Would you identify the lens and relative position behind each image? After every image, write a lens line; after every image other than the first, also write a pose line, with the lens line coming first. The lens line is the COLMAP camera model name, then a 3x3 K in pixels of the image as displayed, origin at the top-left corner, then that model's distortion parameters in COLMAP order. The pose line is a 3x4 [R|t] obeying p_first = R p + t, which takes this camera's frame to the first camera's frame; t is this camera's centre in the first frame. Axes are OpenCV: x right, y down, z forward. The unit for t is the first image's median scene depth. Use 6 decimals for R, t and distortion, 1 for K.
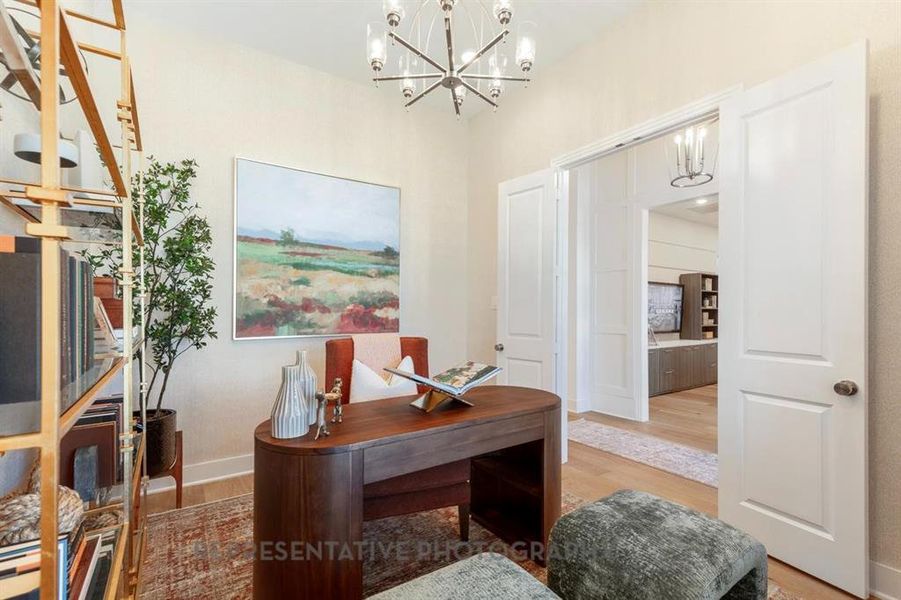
lens RADIAL K [[406.2, 0, 452.2], [0, 406.2, 307.3], [0, 0, 1]] dist [0.009923, -0.001315]
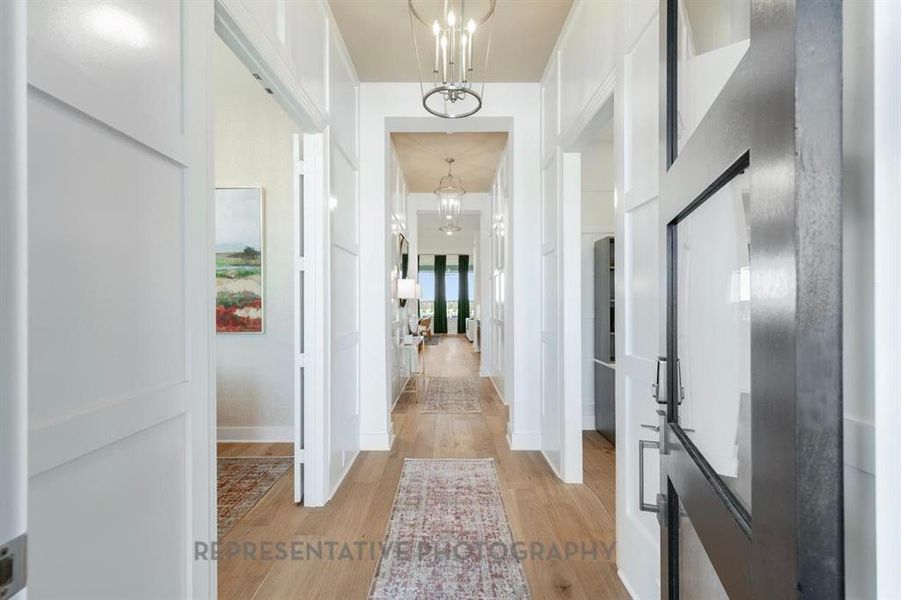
lens RADIAL K [[406.2, 0, 452.1], [0, 406.2, 300.3], [0, 0, 1]] dist [0.009923, -0.001315]
pose [[0.828979, -0.005598, -0.559252, 0.838329], [0.006629, 0.999978, -0.000182, -0.013474], [0.559240, -0.003556, 0.828998, 0.444690]]
